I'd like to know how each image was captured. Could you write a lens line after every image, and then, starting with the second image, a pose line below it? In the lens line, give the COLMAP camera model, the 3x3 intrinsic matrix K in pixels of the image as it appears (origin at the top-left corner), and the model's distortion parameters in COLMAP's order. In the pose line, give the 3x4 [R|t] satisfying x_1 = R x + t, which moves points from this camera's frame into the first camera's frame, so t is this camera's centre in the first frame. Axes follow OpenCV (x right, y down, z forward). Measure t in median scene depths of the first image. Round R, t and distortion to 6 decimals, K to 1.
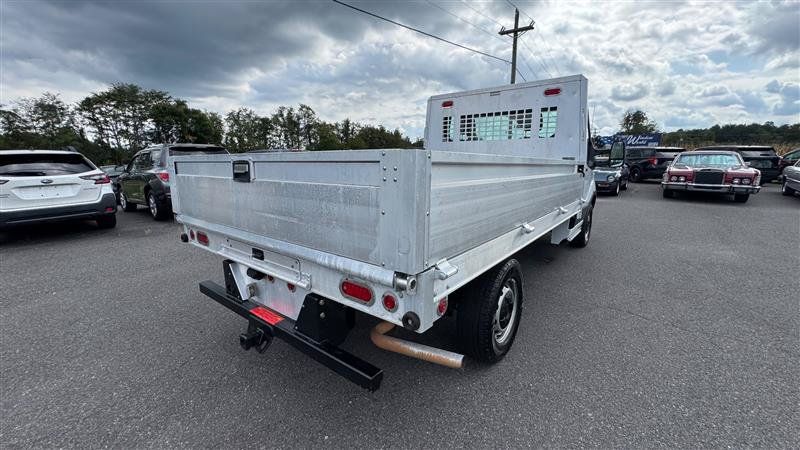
lens RADIAL K [[320.8, 0, 400.7], [0, 320.8, 223.6], [0, 0, 1]] dist [-0.001700, -0.000273]
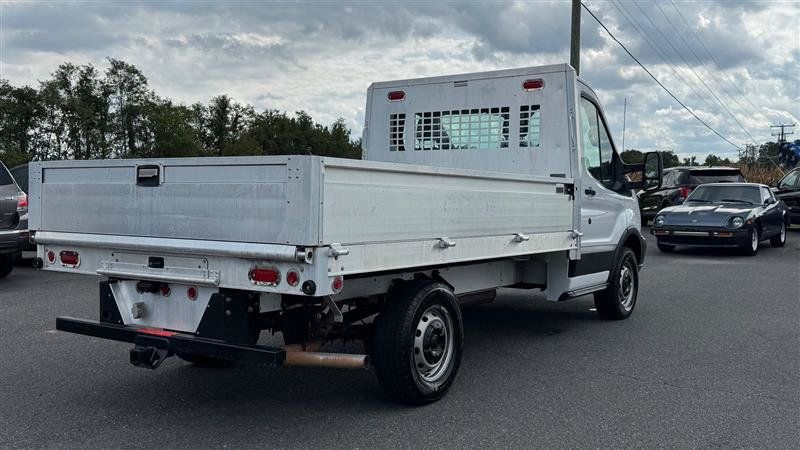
lens RADIAL K [[770.0, 0, 400.0], [0, 770.0, 225.0], [0, 0, 1]] dist [0.190543, -0.405779]
pose [[0.997744, 0.006403, 0.066831, 0.020500], [0.003856, 0.988335, -0.152249, 0.058167], [-0.067027, 0.152163, 0.986080, -0.230105]]
